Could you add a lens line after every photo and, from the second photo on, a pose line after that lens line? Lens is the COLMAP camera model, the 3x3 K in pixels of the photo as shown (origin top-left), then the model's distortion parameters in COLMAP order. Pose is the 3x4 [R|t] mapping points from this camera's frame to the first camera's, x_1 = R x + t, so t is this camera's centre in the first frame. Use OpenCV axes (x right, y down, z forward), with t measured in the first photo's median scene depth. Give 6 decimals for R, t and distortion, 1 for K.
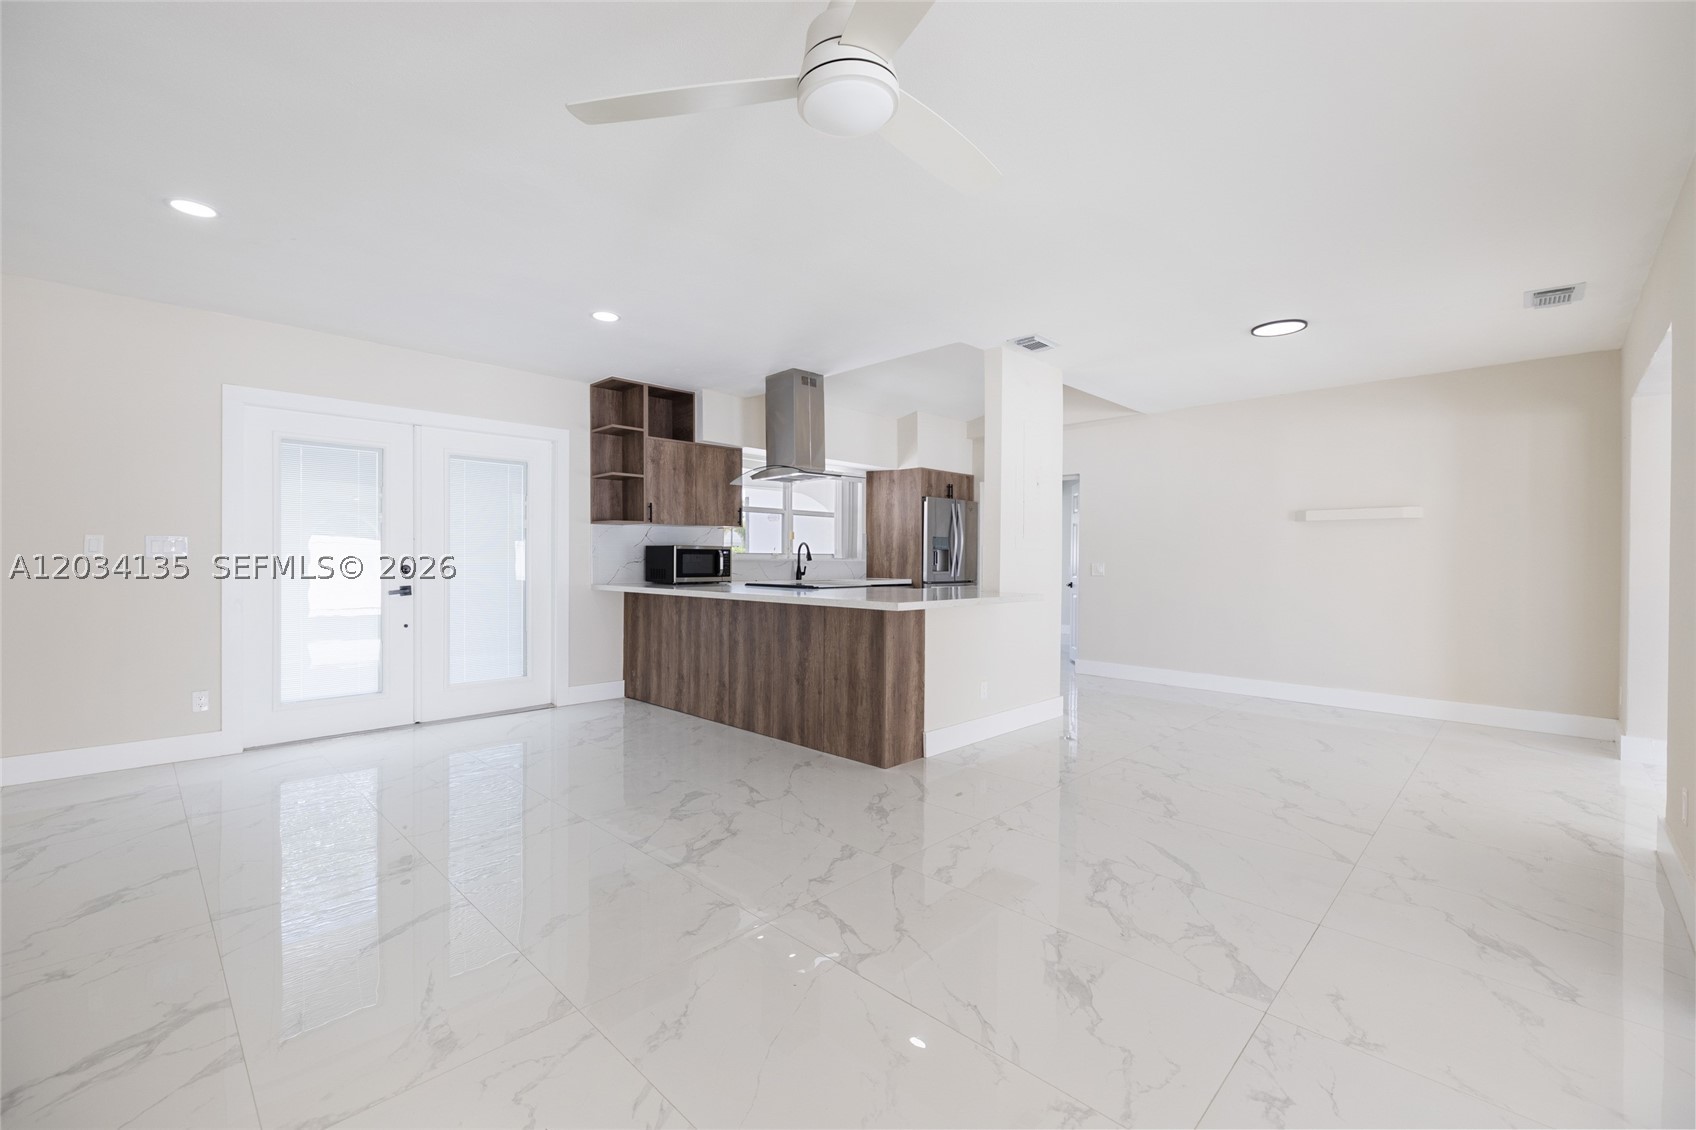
lens RADIAL K [[707.0, 0, 836.8], [0, 707.0, 564.5], [0, 0, 1]] dist [0.000164, 0.000276]
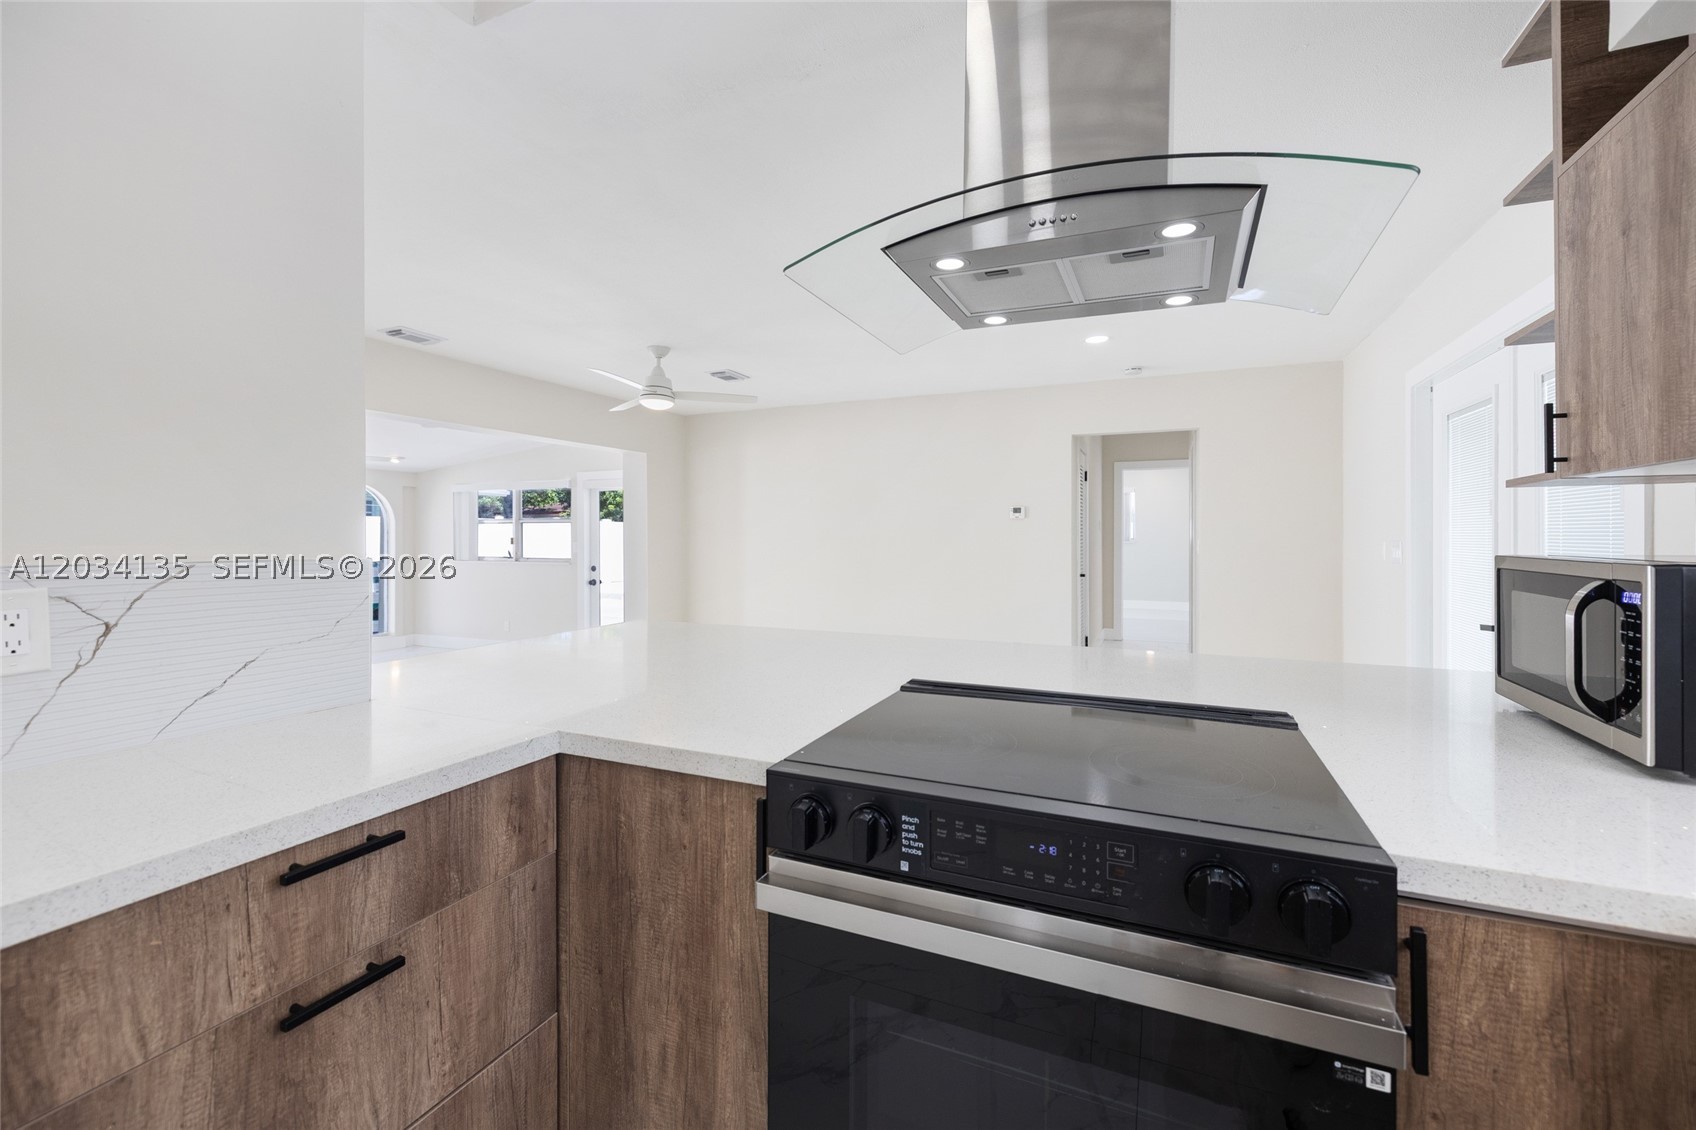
lens RADIAL K [[718.6, 0, 843.2], [0, 718.6, 535.1], [0, 0, 1]] dist [0.001152, -0.000289]
pose [[-0.935300, -0.003588, -0.353838, 0.103681], [-0.006576, 0.999952, 0.007242, -0.035506], [0.353795, 0.009101, -0.935279, 1.192799]]
